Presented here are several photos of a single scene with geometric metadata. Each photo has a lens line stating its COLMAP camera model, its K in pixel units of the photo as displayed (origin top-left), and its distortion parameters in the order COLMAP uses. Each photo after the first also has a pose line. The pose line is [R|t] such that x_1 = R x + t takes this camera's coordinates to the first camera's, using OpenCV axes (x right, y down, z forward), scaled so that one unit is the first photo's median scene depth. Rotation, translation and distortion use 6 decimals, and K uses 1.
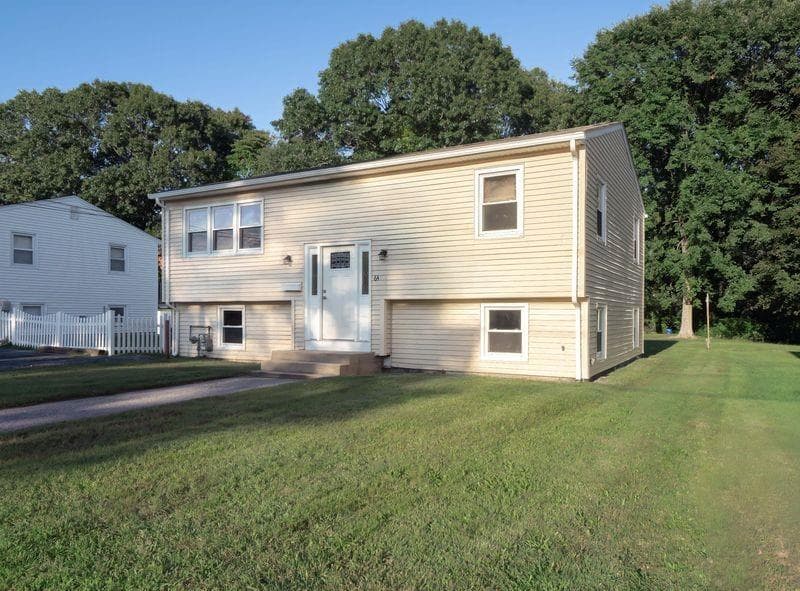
lens RADIAL K [[595.8, 0, 405.7], [0, 595.8, 324.3], [0, 0, 1]] dist [-0.006493, 0.001574]
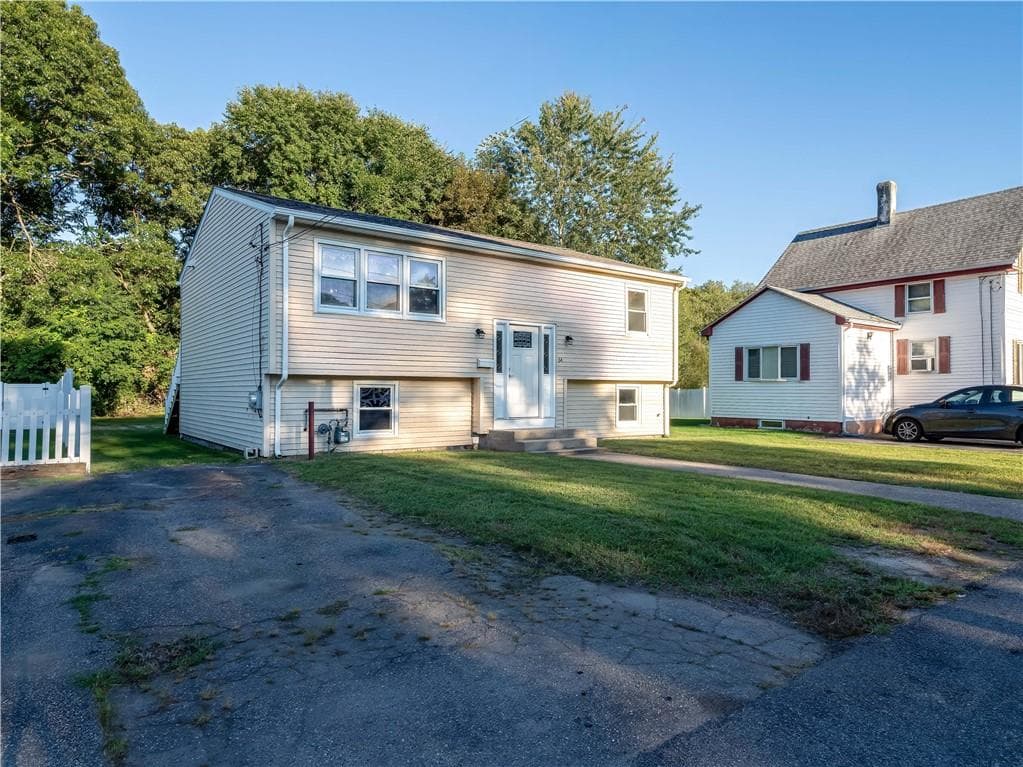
lens RADIAL K [[640.4, 0, 511.5], [0, 640.4, 383.5], [0, 0, 1]] dist [-0.001385, -0.002847]
pose [[0.403880, 0.011336, 0.914742, -1.063050], [0.014163, 0.999726, -0.018642, -0.011154], [-0.914702, 0.020484, 0.403608, 0.544256]]
